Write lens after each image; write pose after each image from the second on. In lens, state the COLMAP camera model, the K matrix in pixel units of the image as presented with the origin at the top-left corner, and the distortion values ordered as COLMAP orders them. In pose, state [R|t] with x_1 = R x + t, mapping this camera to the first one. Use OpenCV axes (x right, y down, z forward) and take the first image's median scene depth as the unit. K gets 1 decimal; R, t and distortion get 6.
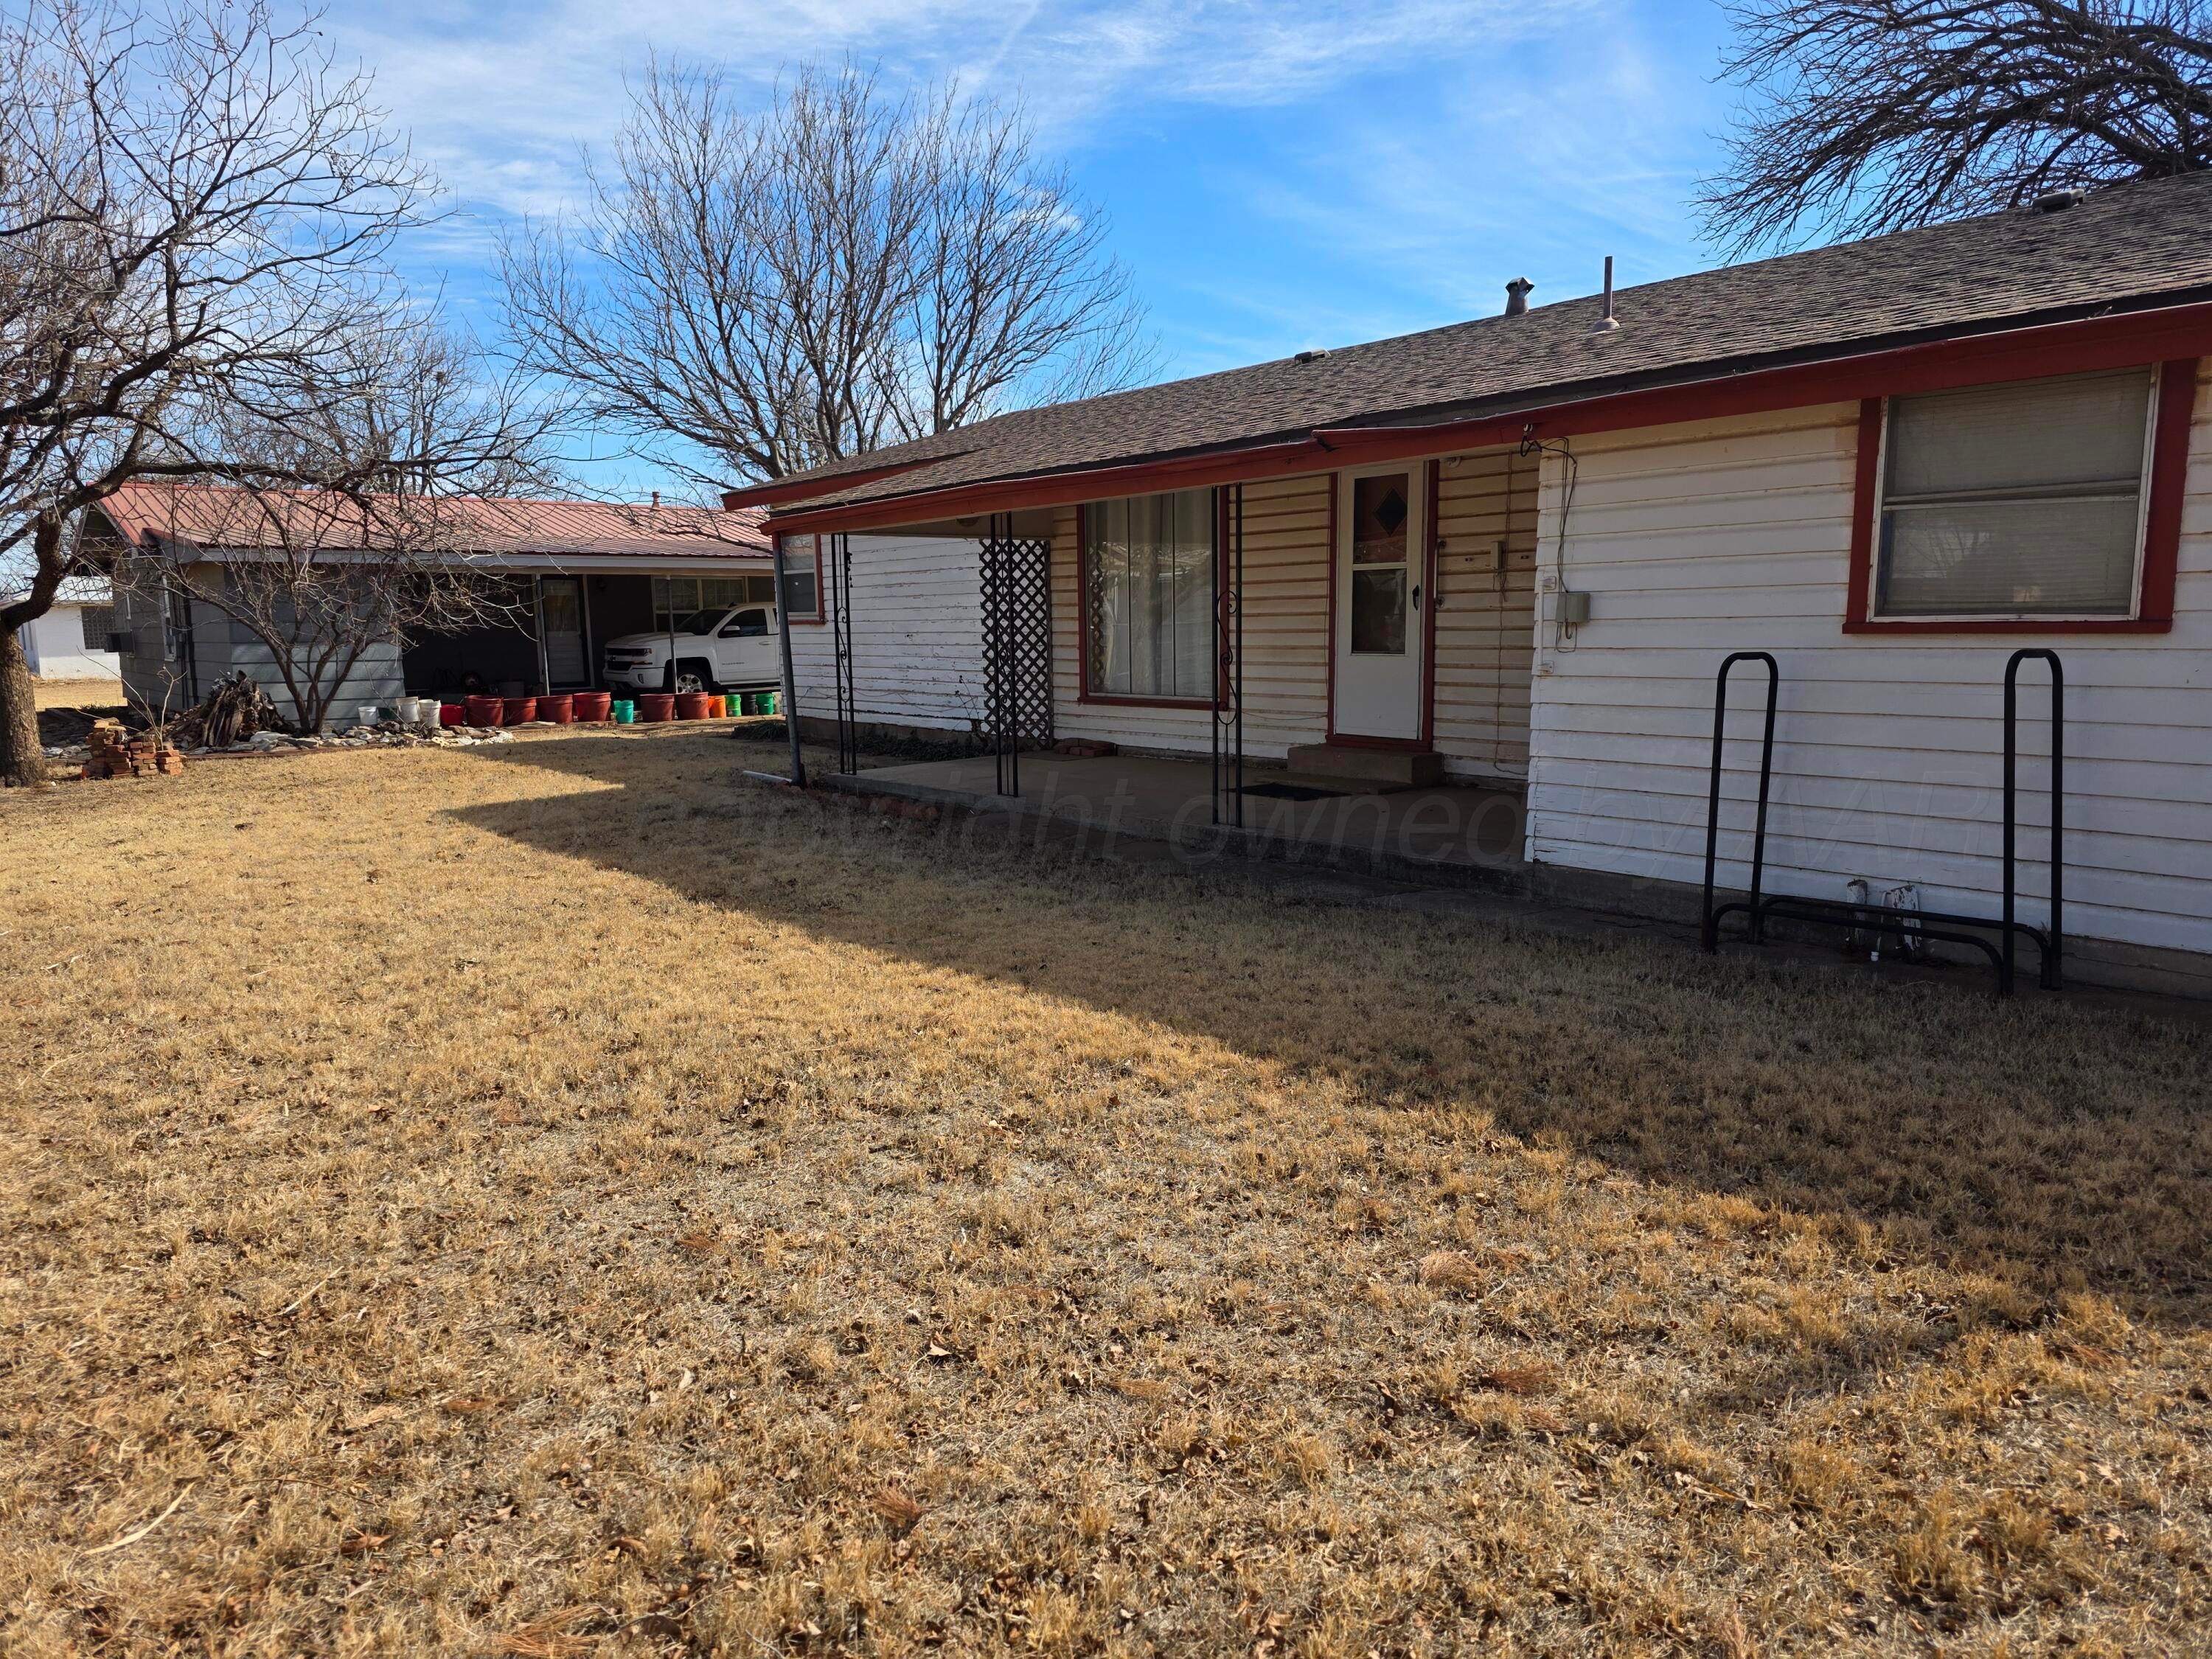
lens RADIAL K [[1495.7, 0, 1102.5], [0, 1495.7, 836.2], [0, 0, 1]] dist [0.065628, -0.052806]
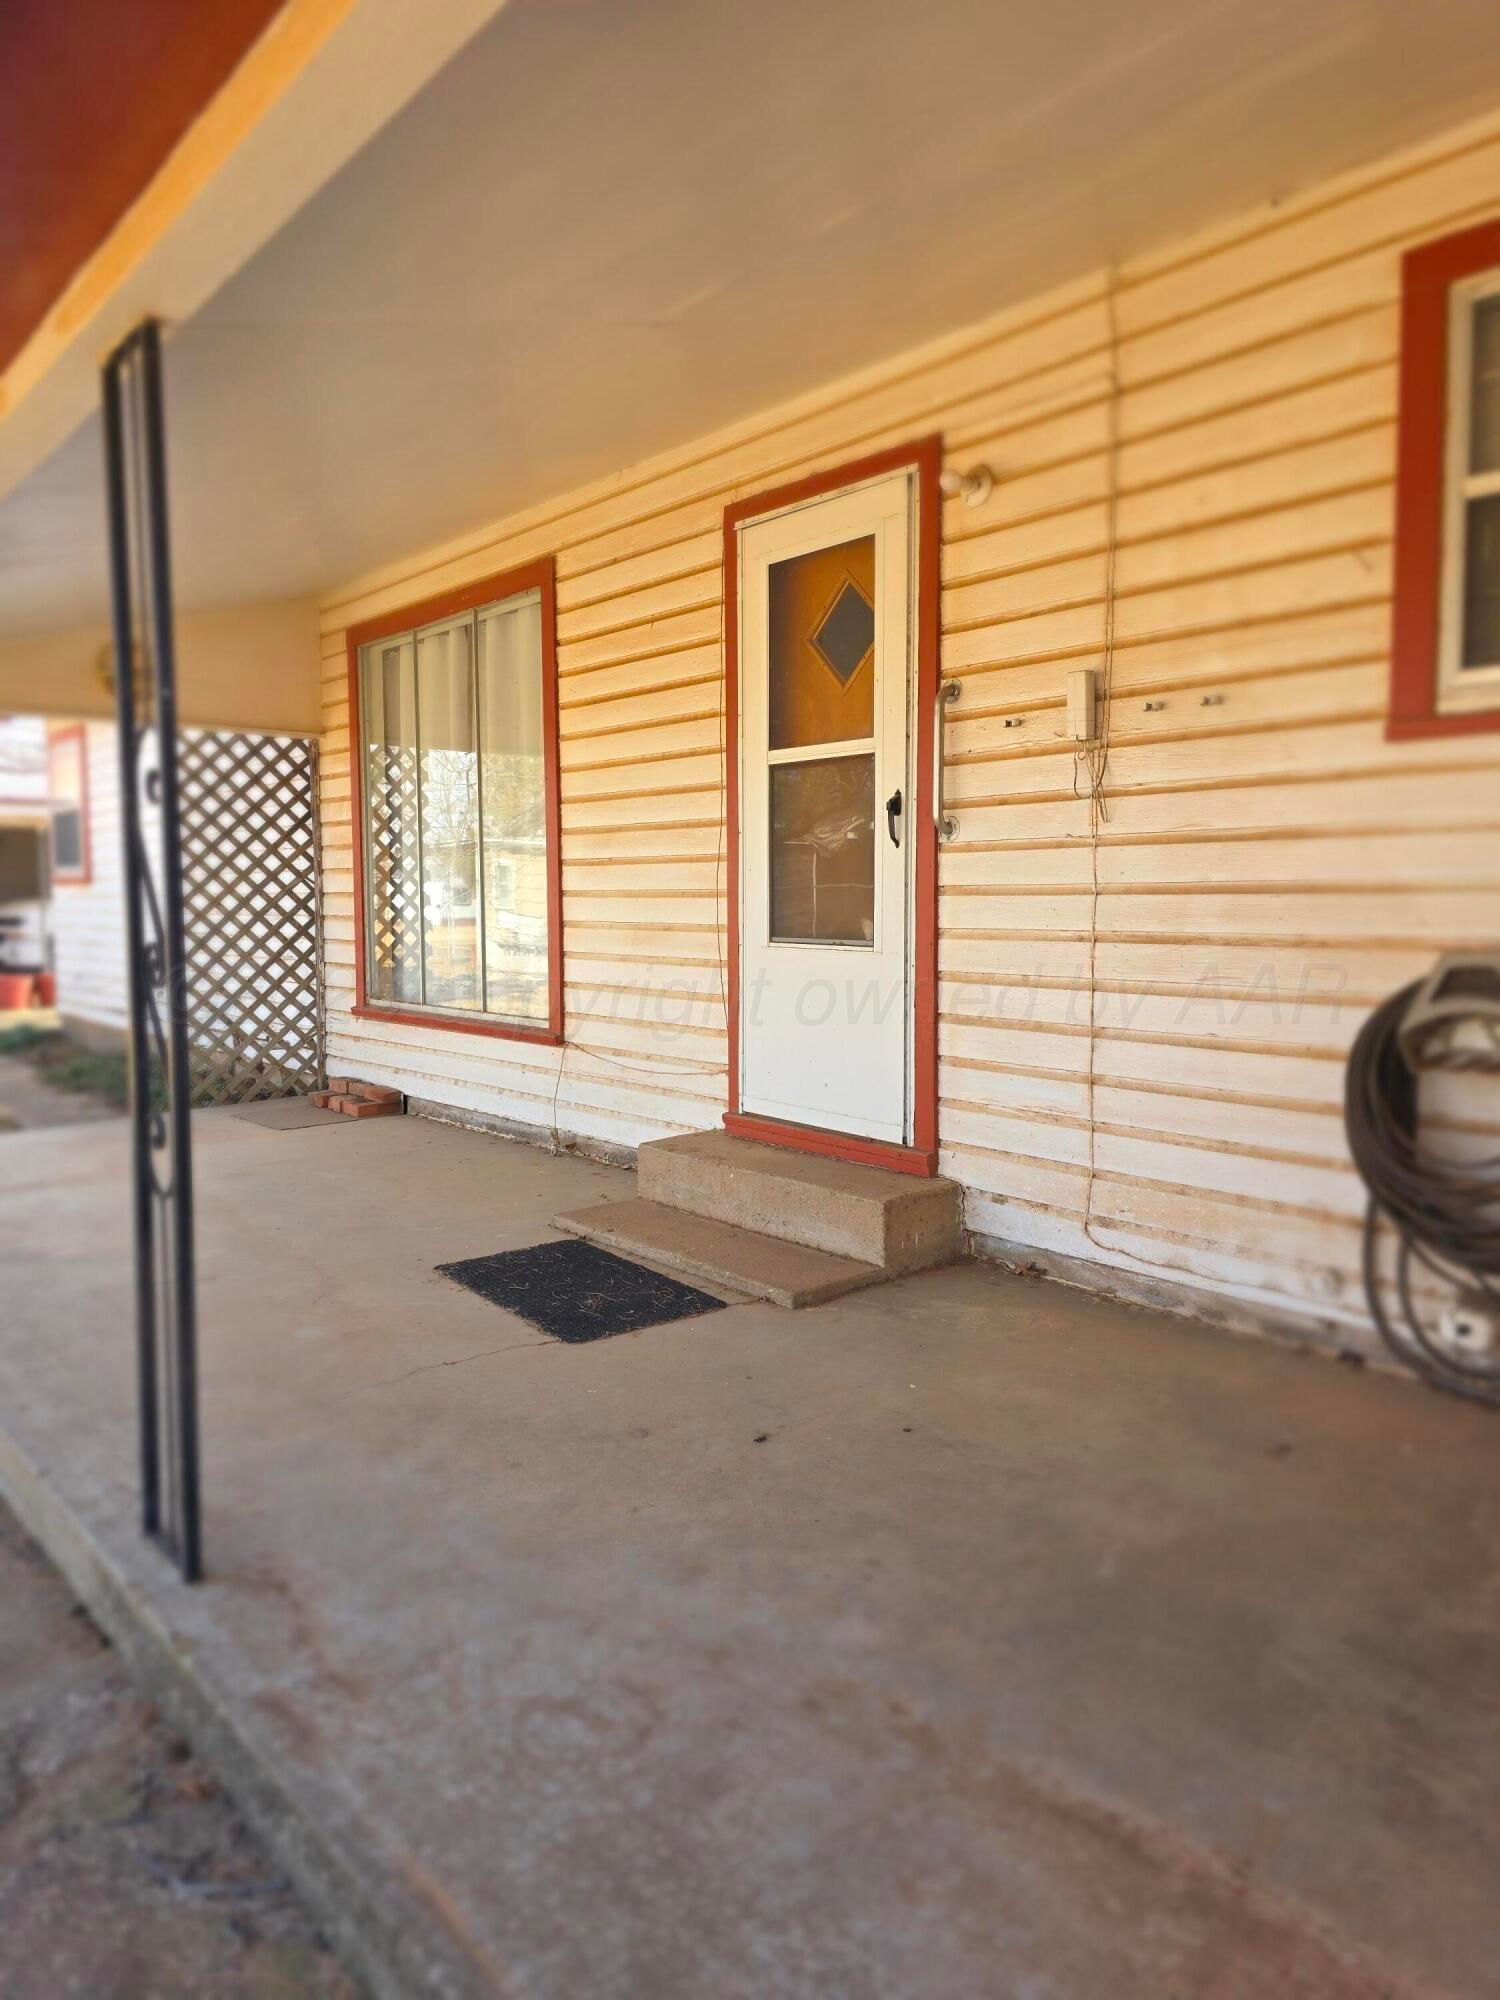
lens RADIAL K [[1352.3, 0, 751.7], [0, 1352.3, 991.7], [0, 0, 1]] dist [0.065628, -0.052806]
pose [[0.999568, 0.003527, 0.029192, 0.147680], [-0.001615, 0.997866, -0.065275, -0.079070], [-0.029360, 0.065200, 0.997440, 0.582333]]
